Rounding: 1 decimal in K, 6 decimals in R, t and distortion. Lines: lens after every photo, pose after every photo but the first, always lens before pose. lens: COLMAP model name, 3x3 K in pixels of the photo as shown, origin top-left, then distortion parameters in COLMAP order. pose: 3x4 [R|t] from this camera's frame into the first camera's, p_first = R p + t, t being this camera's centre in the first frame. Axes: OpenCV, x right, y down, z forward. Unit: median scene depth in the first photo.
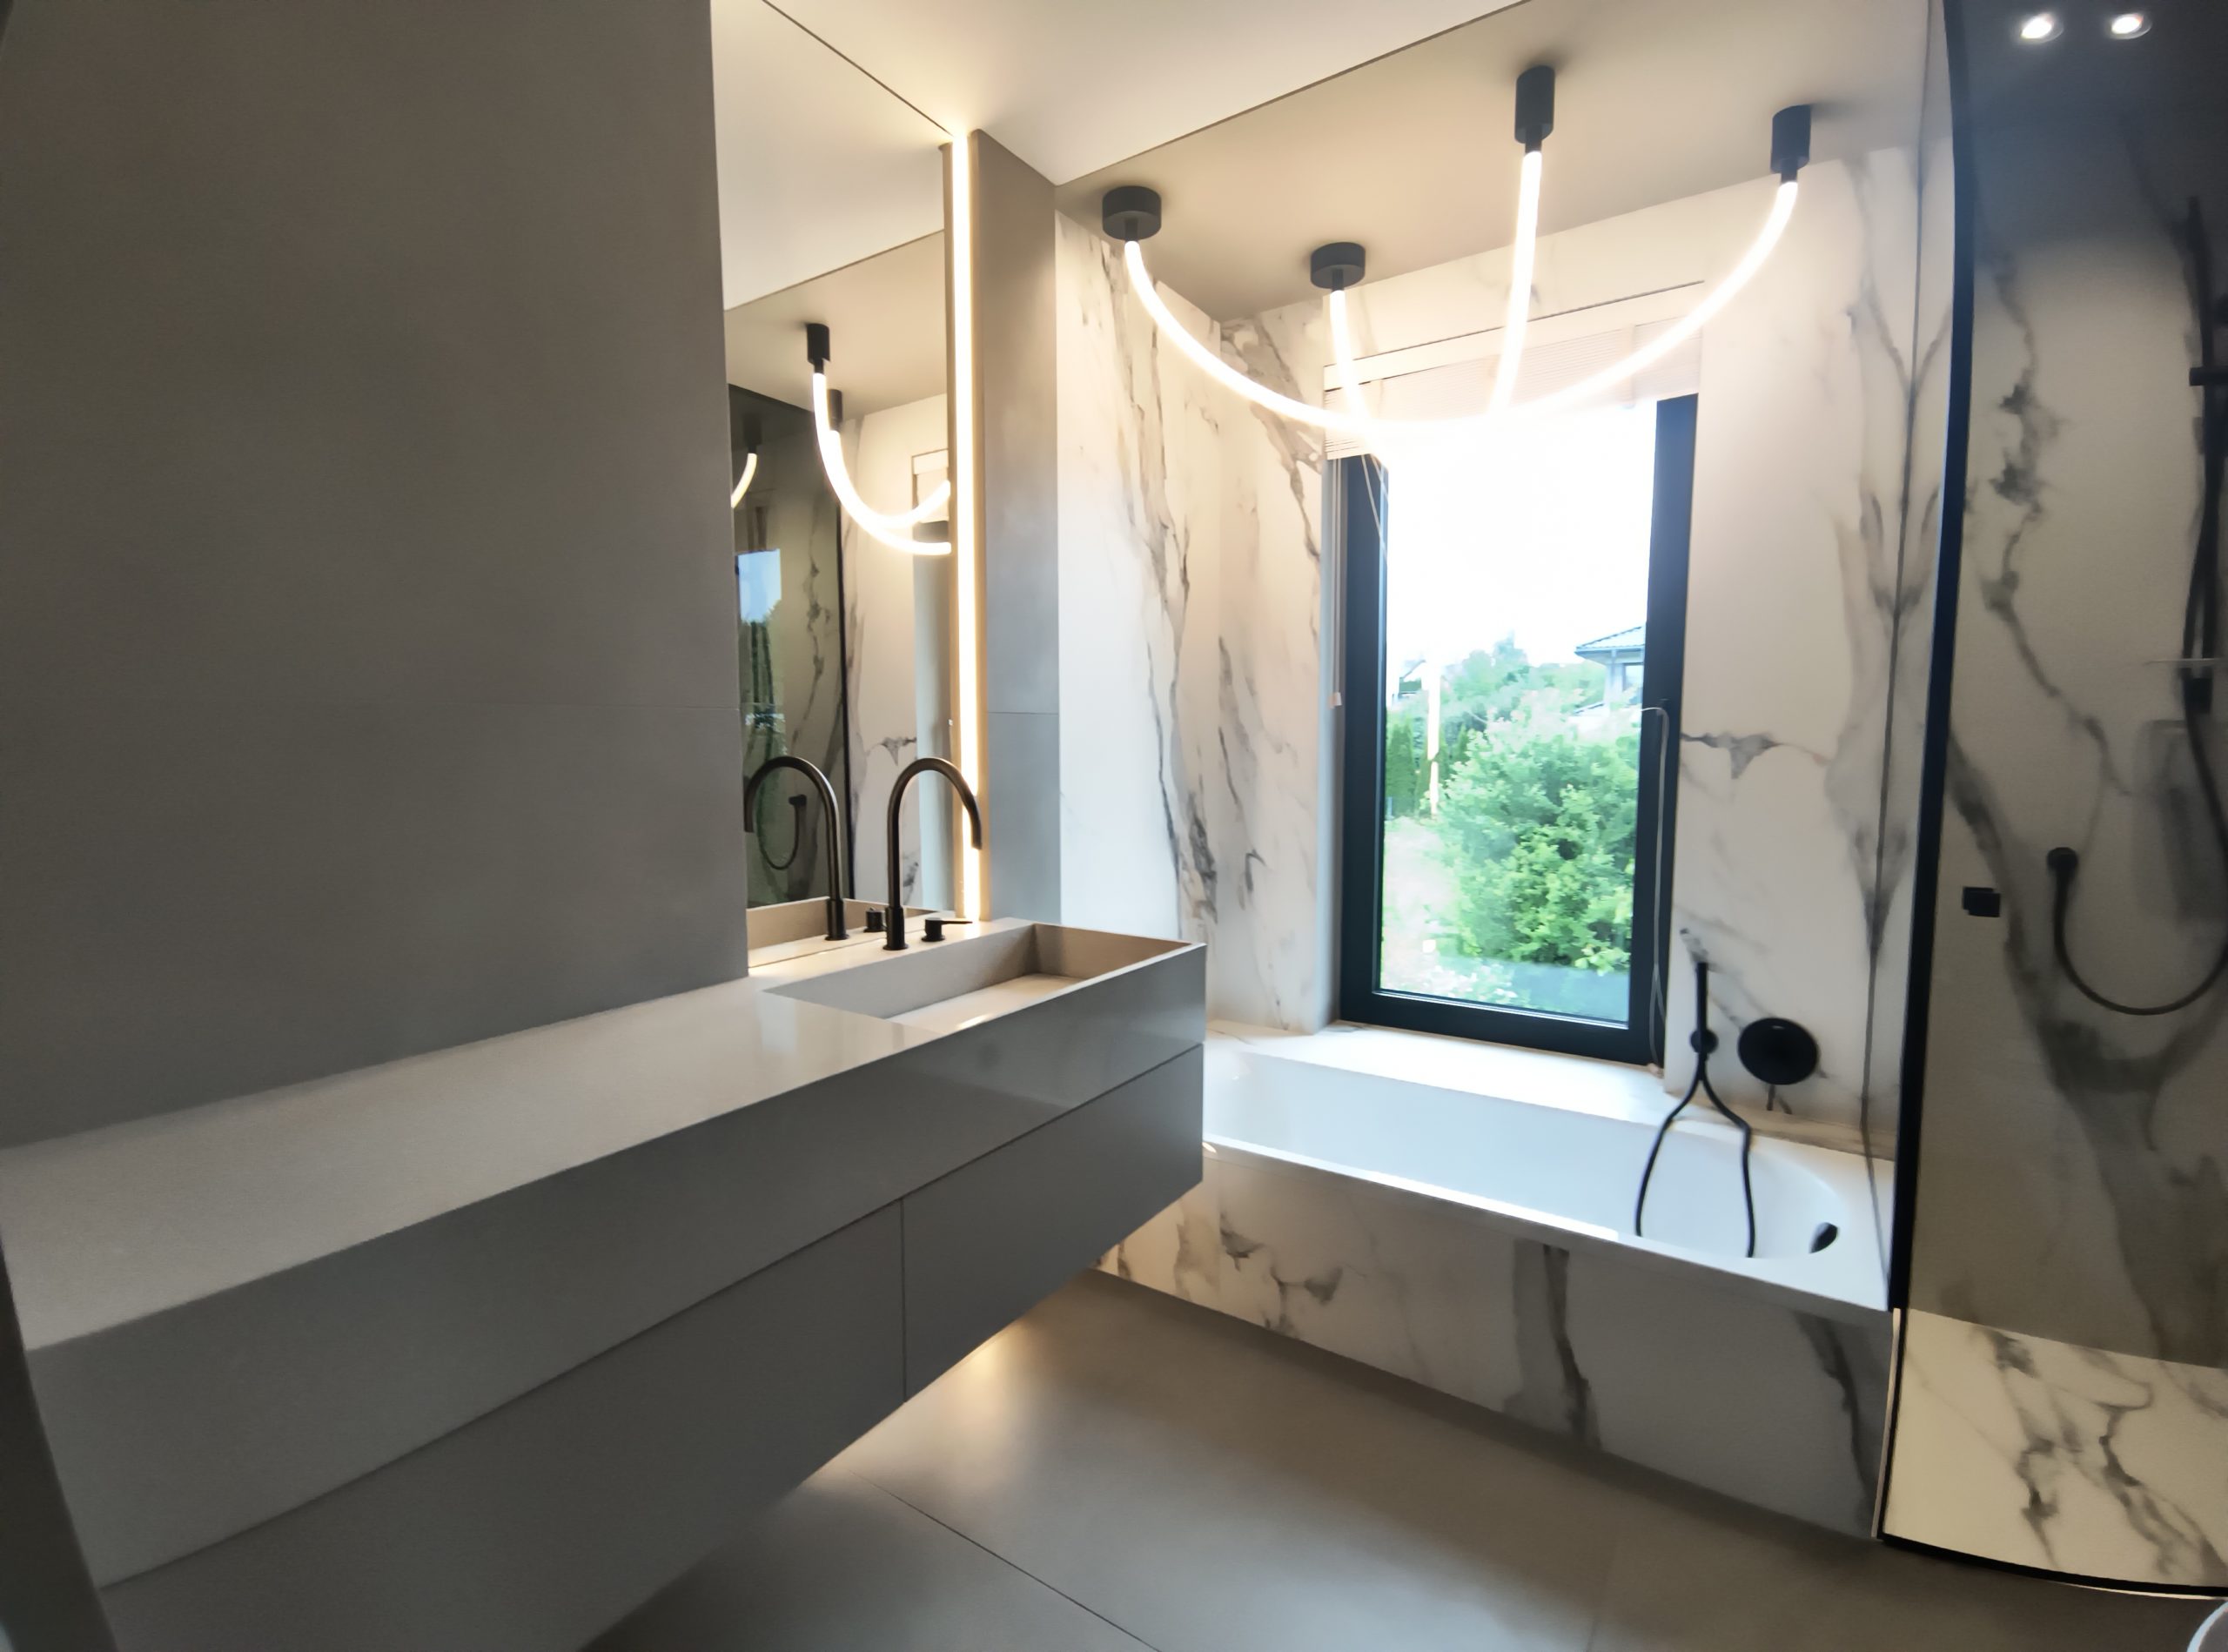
lens RADIAL K [[1025.5, 0, 1114.0], [0, 1025.5, 826.0], [0, 0, 1]] dist [0.003569, 0.000308]
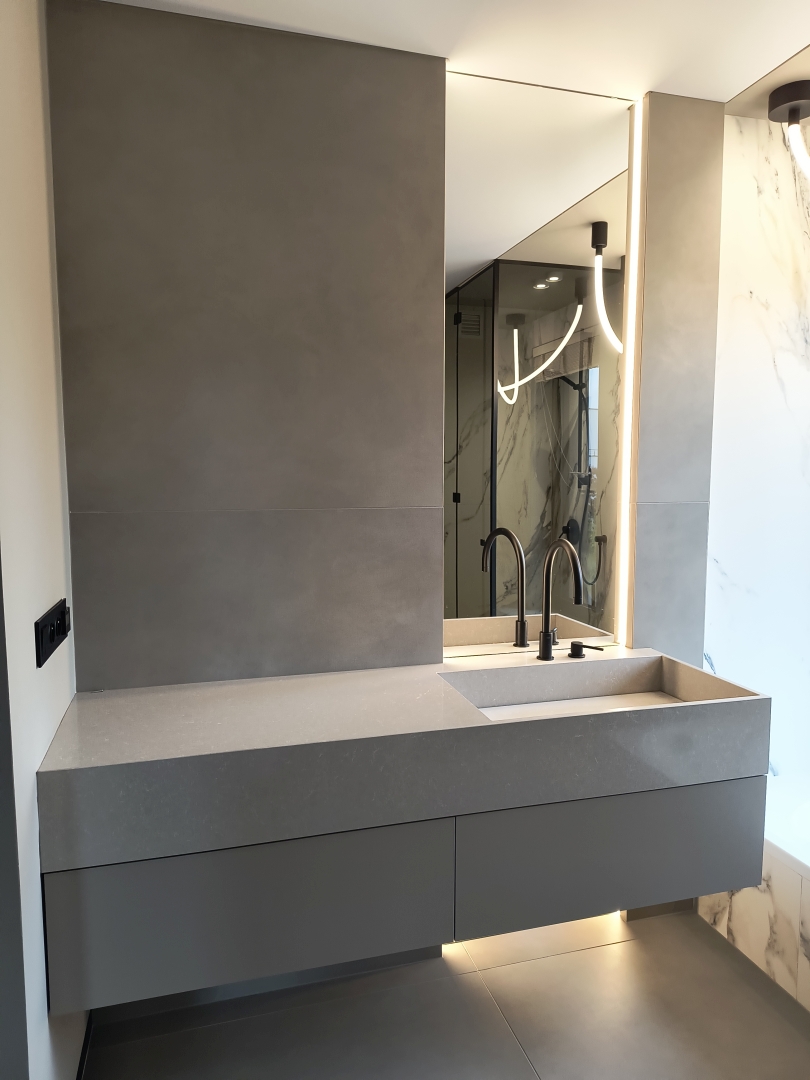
lens RADIAL K [[742.0, 0, 405.0], [0, 742.0, 540.0], [0, 0, 1]] dist [0.003793, 0.036885]
pose [[0.783917, 0.065760, -0.617373, 0.263899], [-0.064601, 0.997617, 0.024234, -0.062944], [0.617496, 0.020886, 0.786297, 0.004429]]
